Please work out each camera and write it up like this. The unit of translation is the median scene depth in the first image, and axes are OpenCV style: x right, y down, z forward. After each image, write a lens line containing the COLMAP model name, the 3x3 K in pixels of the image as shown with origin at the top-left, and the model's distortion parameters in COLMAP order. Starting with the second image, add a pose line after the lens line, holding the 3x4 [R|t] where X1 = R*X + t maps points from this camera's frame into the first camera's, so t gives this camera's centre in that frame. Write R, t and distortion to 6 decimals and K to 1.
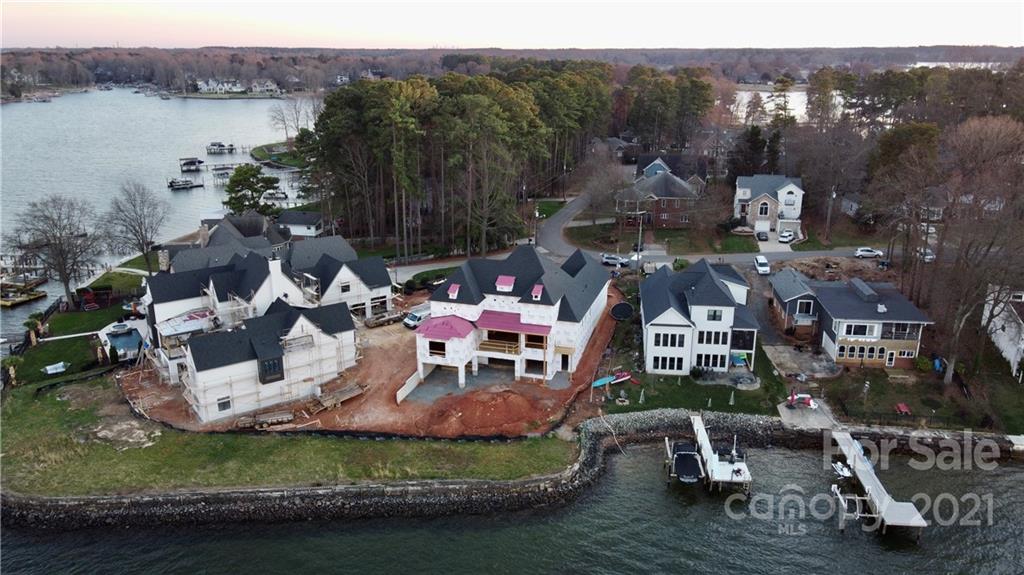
lens RADIAL K [[804.4, 0, 512.0], [0, 804.4, 287.5], [0, 0, 1]] dist [0.002761, 0.001414]
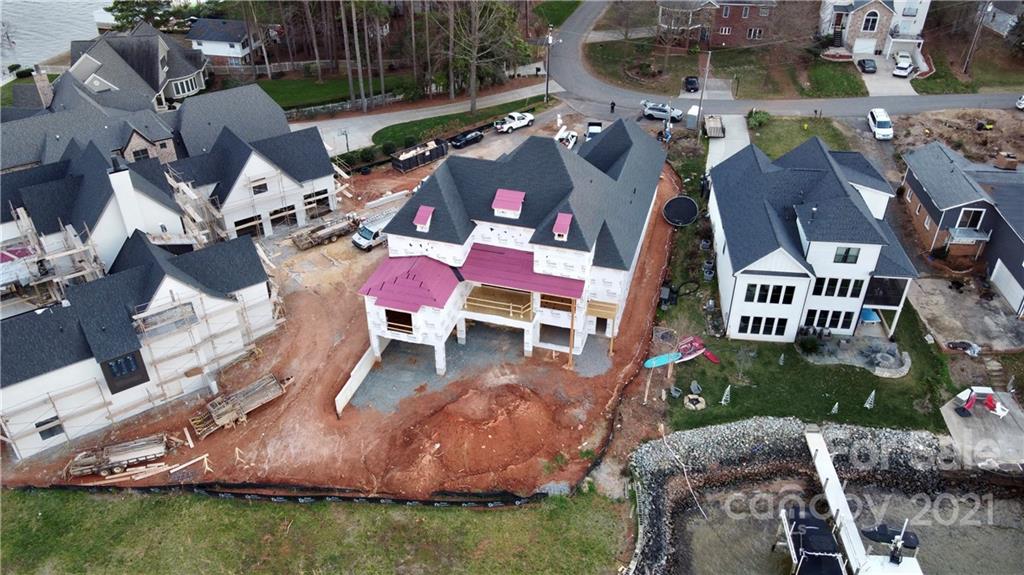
lens RADIAL K [[791.7, 0, 512.0], [0, 791.7, 287.5], [0, 0, 1]] dist [0.013174, 0.009265]
pose [[0.999962, -0.005389, 0.006822, -0.010026], [0.003167, 0.956581, 0.291450, -0.121079], [-0.008096, -0.291417, 0.956562, 0.412069]]
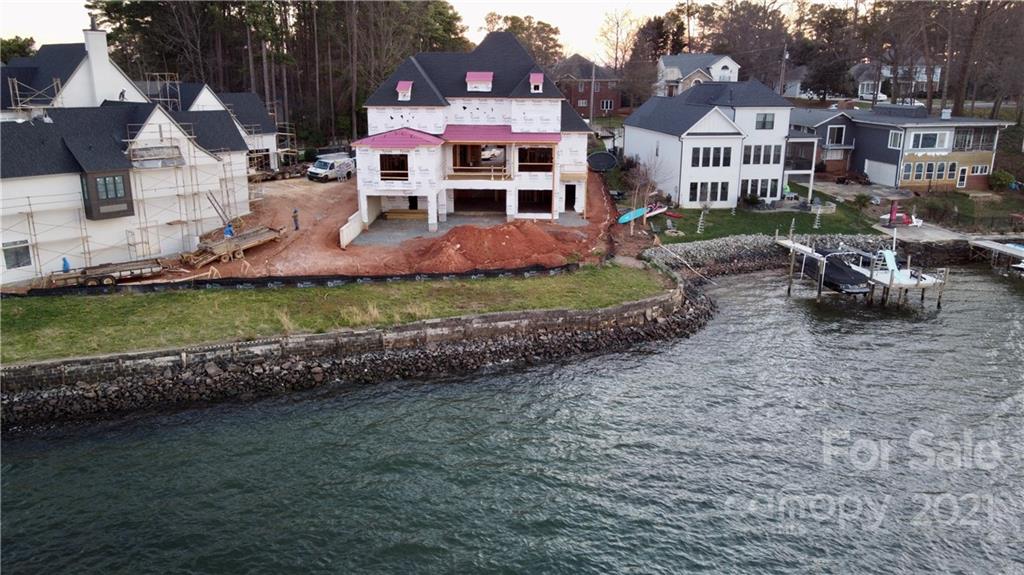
lens RADIAL K [[791.7, 0, 512.0], [0, 791.7, 287.5], [0, 0, 1]] dist [0.013174, 0.009265]
pose [[0.964751, -0.065367, 0.254916, -0.162353], [0.074855, 0.996810, -0.027688, 0.187786], [-0.252293, 0.045794, 0.966567, 0.371986]]
